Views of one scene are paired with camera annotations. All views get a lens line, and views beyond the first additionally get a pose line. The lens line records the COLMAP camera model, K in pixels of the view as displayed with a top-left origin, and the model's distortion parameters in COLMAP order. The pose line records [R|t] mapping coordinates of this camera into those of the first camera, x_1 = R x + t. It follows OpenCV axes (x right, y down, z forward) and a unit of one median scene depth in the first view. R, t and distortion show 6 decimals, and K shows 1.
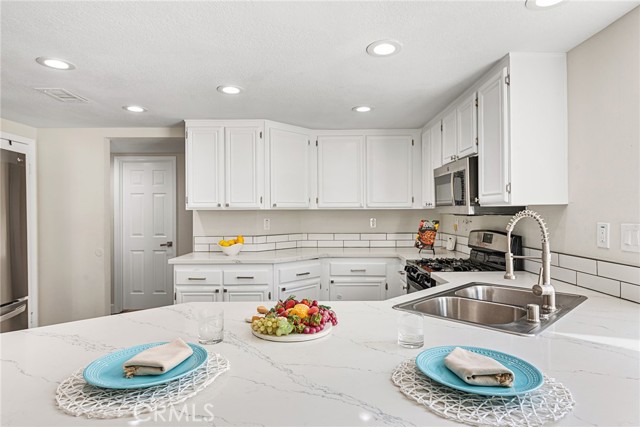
lens RADIAL K [[369.8, 0, 320.0], [0, 369.8, 213.5], [0, 0, 1]] dist [0.000969, 0.000274]
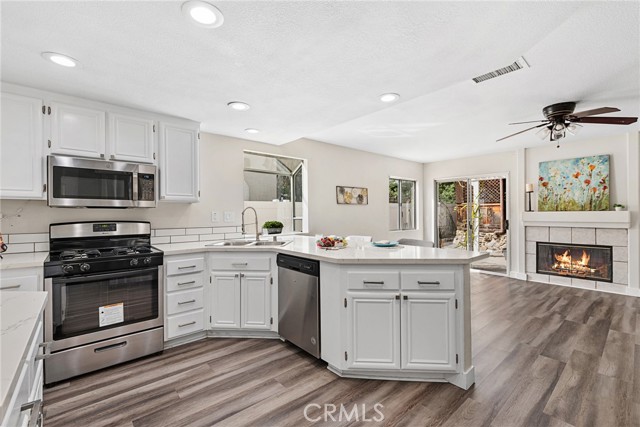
lens RADIAL K [[279.0, 0, 320.0], [0, 279.0, 213.5], [0, 0, 1]] dist [-0.000809, -0.000393]
pose [[-0.664998, 0.004808, 0.746829, -0.563127], [0.007047, 0.999975, -0.000163, 0.021339], [-0.746811, 0.005154, -0.665016, 0.882572]]
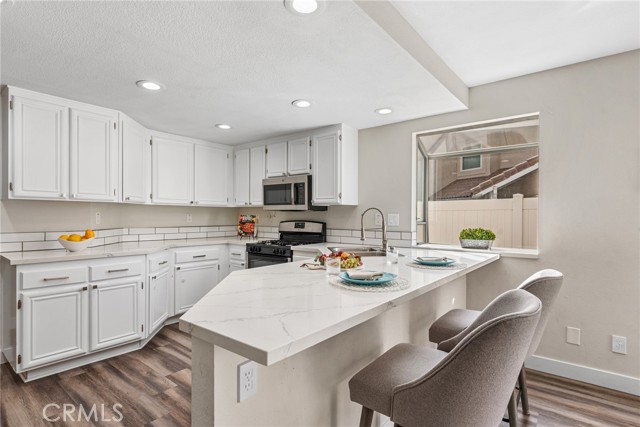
lens RADIAL K [[326.5, 0, 320.0], [0, 326.5, 213.5], [0, 0, 1]] dist [0.003833, 0.000430]
pose [[0.623635, 0.015025, 0.781571, -0.497150], [-0.007762, 0.999885, -0.013029, 0.026127], [-0.781677, 0.002059, 0.623680, 0.033584]]
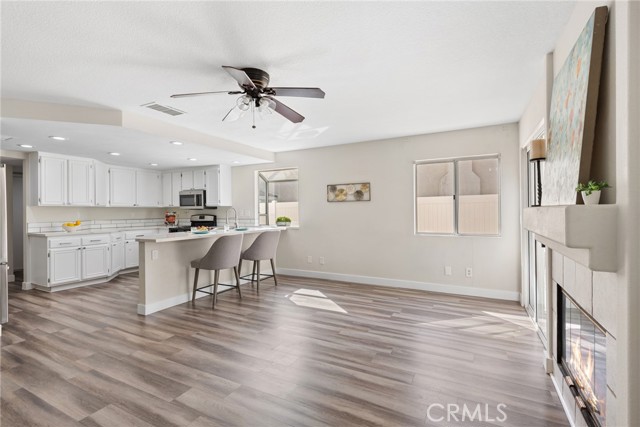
lens RADIAL K [[296.8, 0, 320.0], [0, 296.8, 213.5], [0, 0, 1]] dist [0.013598, -0.000158]
pose [[0.462166, -0.003600, 0.886786, -0.966036], [0.006187, 0.999981, 0.000835, 0.032083], [-0.886772, 0.005101, 0.462180, -0.728885]]
